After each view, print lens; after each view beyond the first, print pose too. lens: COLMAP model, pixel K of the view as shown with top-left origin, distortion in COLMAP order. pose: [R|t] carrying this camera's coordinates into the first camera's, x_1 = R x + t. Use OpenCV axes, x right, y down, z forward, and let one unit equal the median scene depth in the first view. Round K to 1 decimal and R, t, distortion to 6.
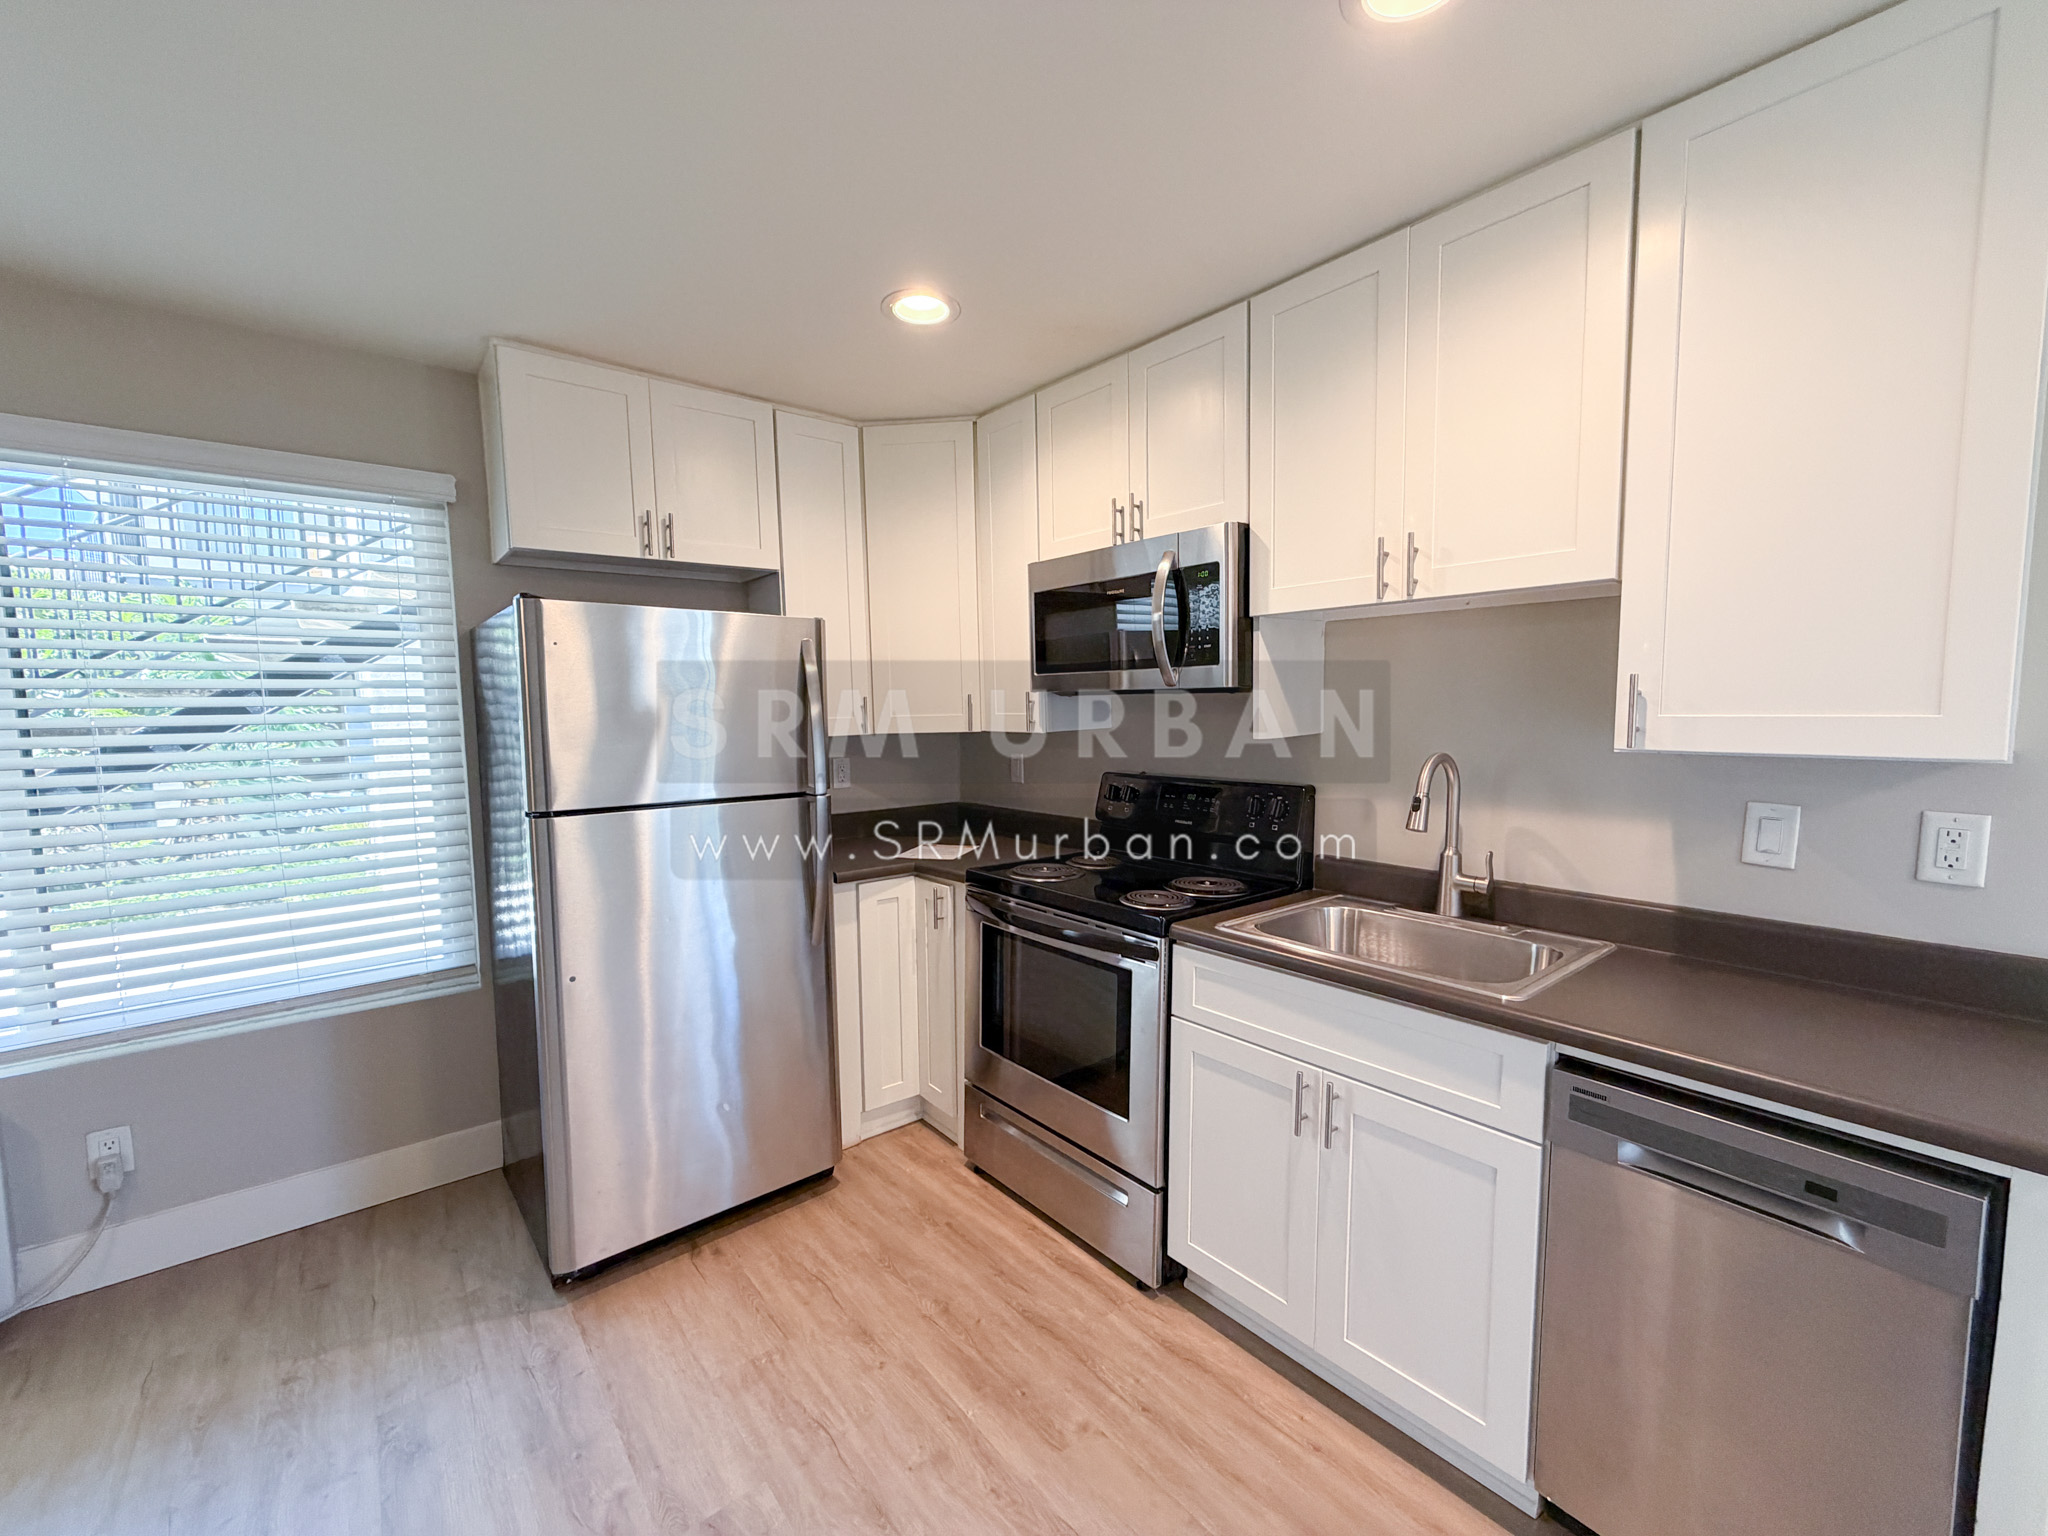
lens RADIAL K [[816.5, 0, 1012.6], [0, 816.5, 770.9], [0, 0, 1]] dist [0.003741, 0.000297]
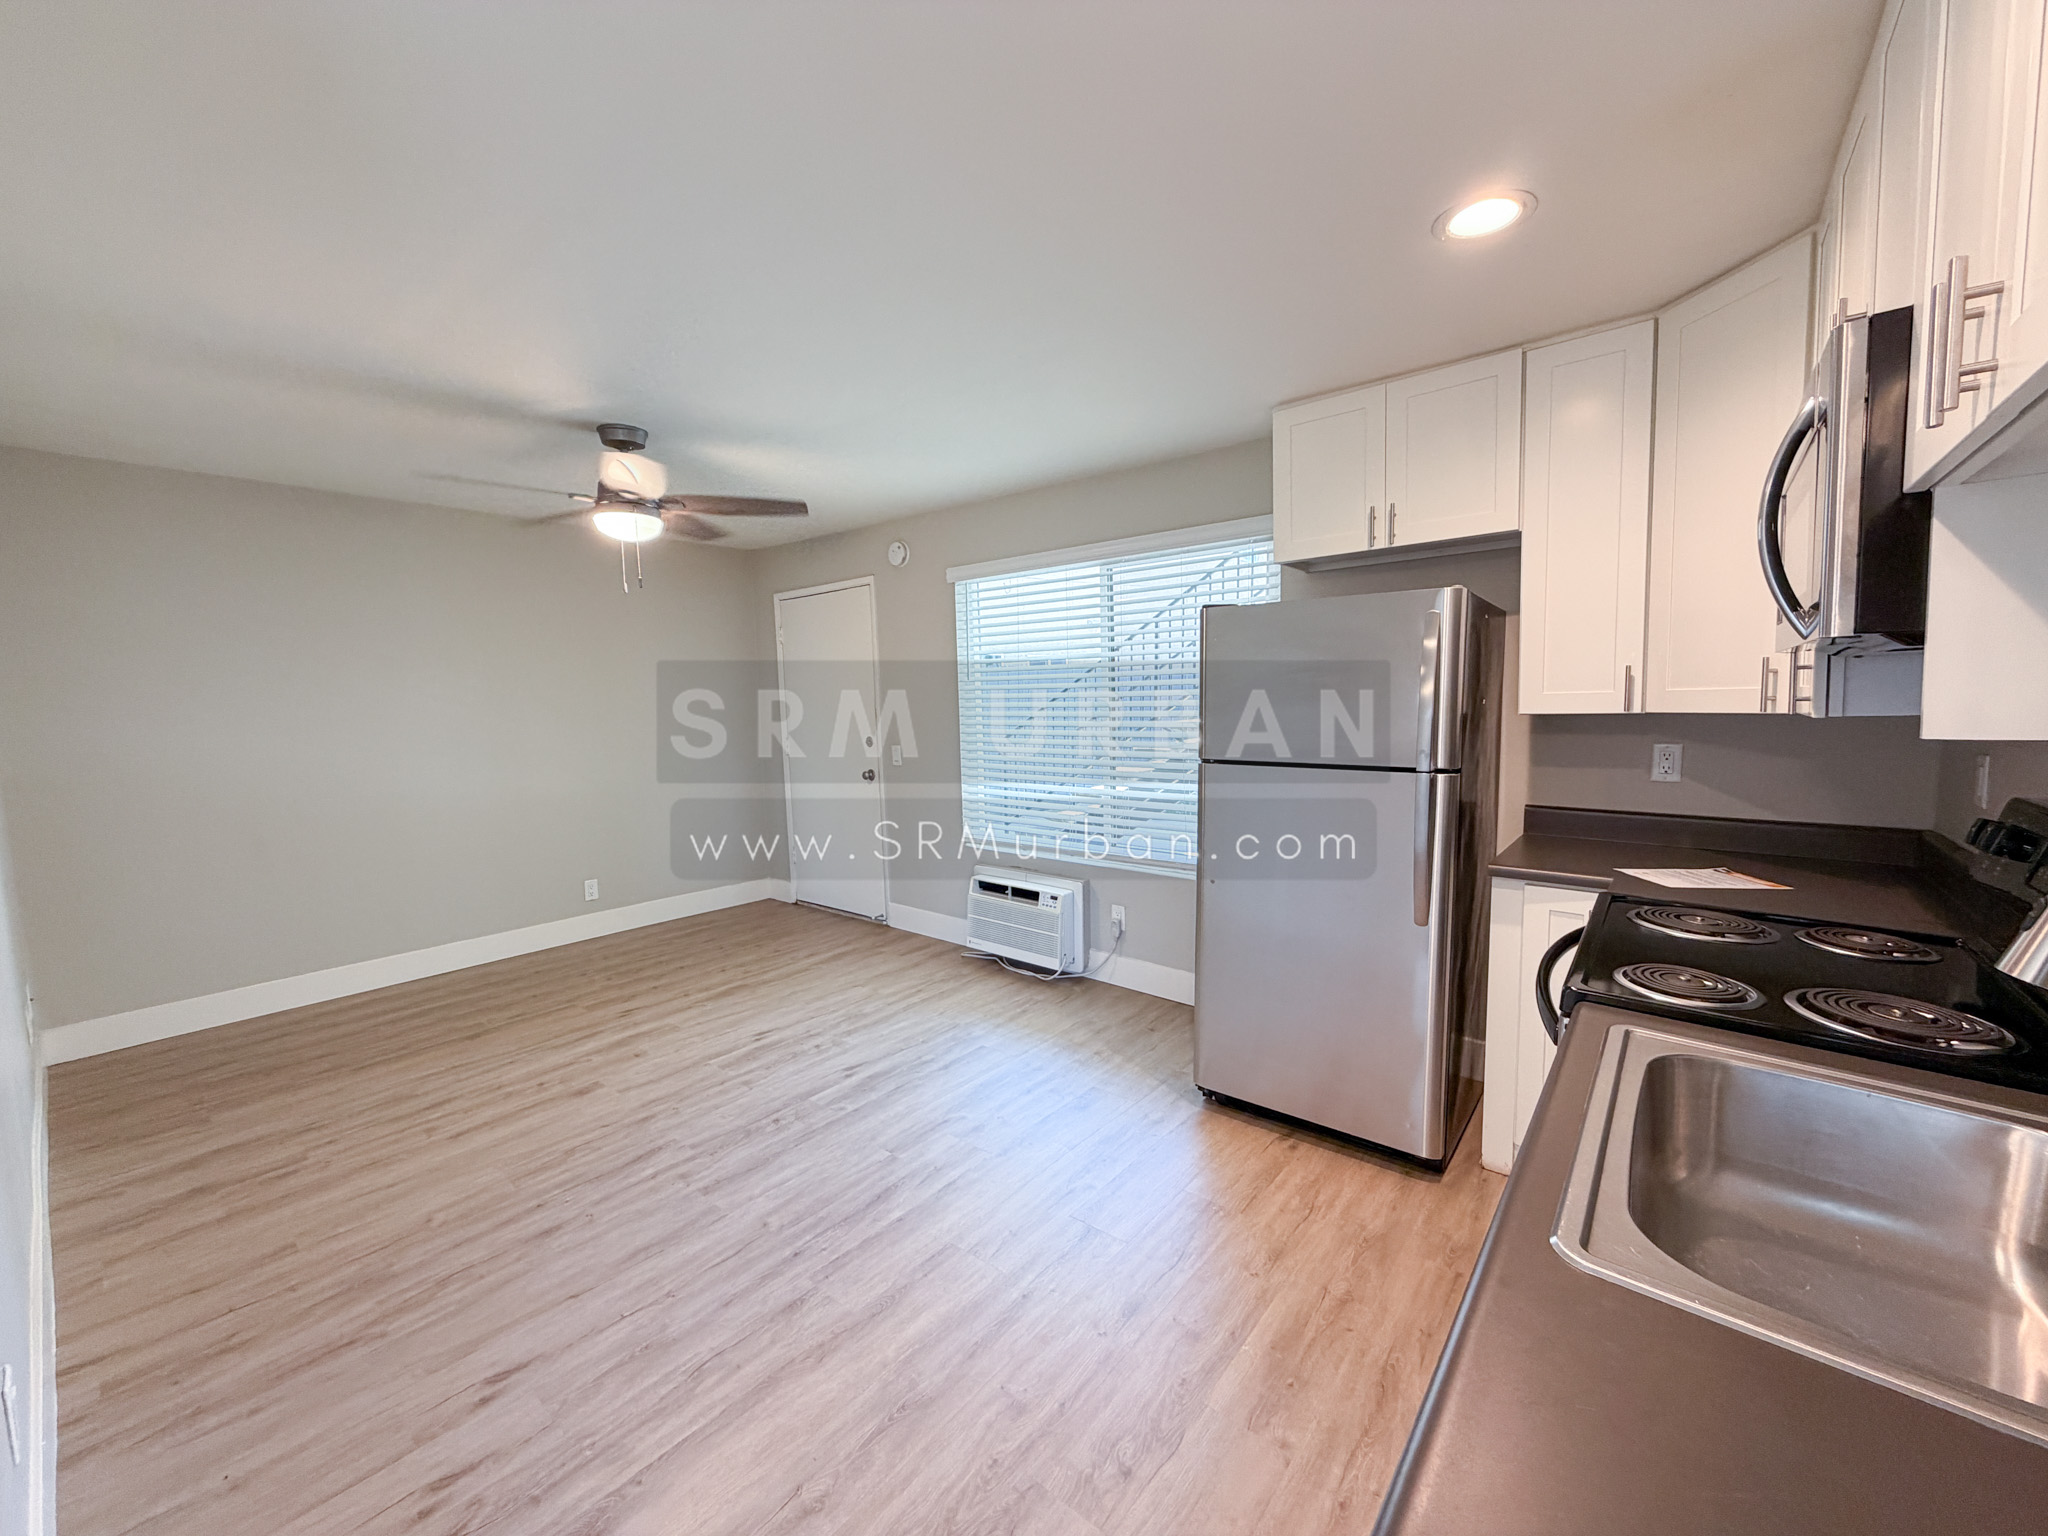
lens RADIAL K [[816.5, 0, 1010.5], [0, 816.5, 765.4], [0, 0, 1]] dist [0.003741, 0.000297]
pose [[0.182328, 0.090127, -0.979098, 0.714631], [-0.059958, 0.994956, 0.080421, -0.031278], [0.981408, 0.044042, 0.186812, 0.382626]]
